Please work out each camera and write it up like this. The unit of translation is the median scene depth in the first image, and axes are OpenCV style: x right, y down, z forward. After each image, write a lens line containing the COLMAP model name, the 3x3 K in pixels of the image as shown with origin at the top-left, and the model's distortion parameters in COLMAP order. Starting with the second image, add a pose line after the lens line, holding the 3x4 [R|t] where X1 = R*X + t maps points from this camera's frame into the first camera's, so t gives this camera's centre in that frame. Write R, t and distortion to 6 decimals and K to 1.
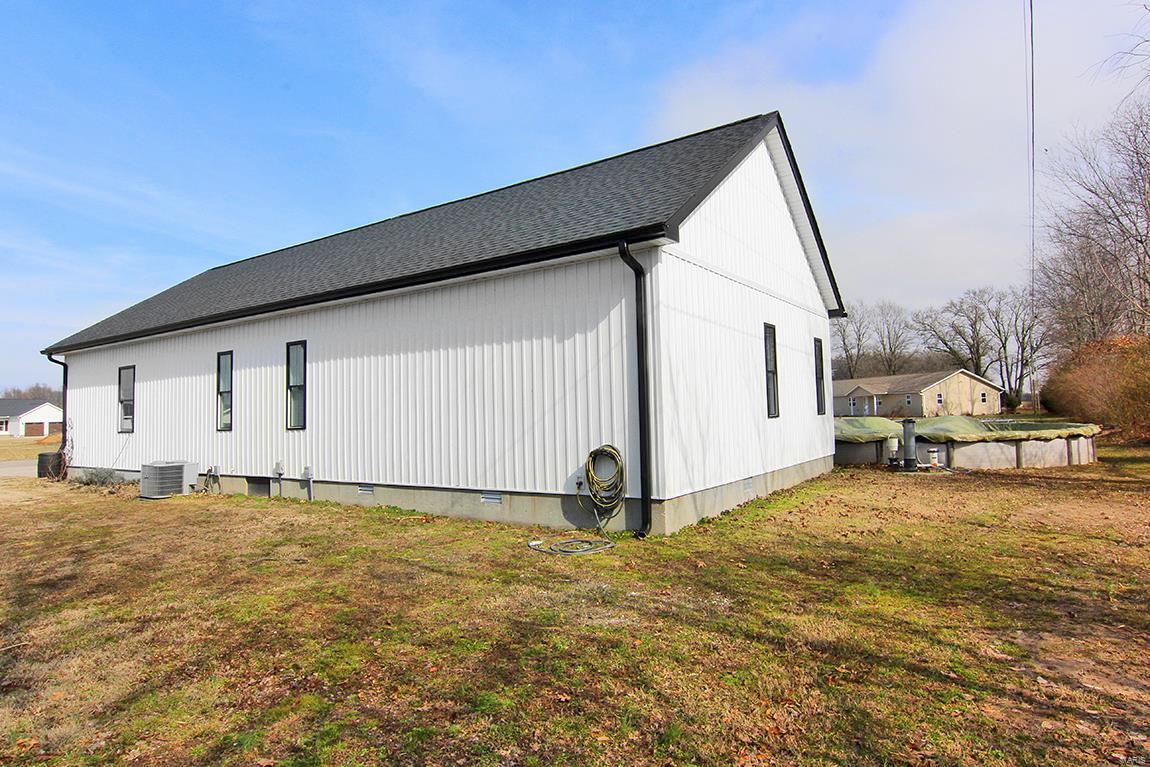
lens RADIAL K [[647.2, 0, 575.0], [0, 647.2, 383.5], [0, 0, 1]] dist [-0.000180, -0.017822]
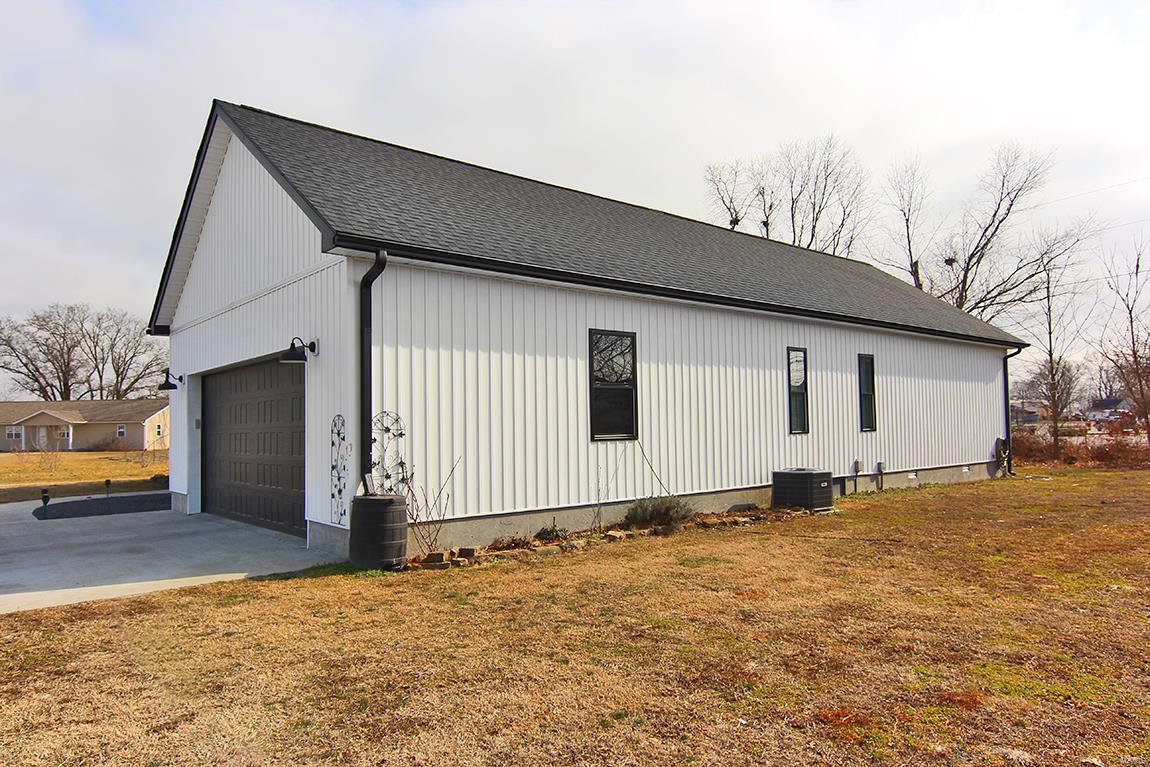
lens RADIAL K [[744.0, 0, 575.0], [0, 744.0, 383.5], [0, 0, 1]] dist [0.000316, 0.000171]
pose [[0.279562, 0.078514, 0.956912, -1.766696], [-0.033393, 0.996843, -0.072034, 0.095302], [-0.959547, -0.011817, 0.281301, 1.079741]]
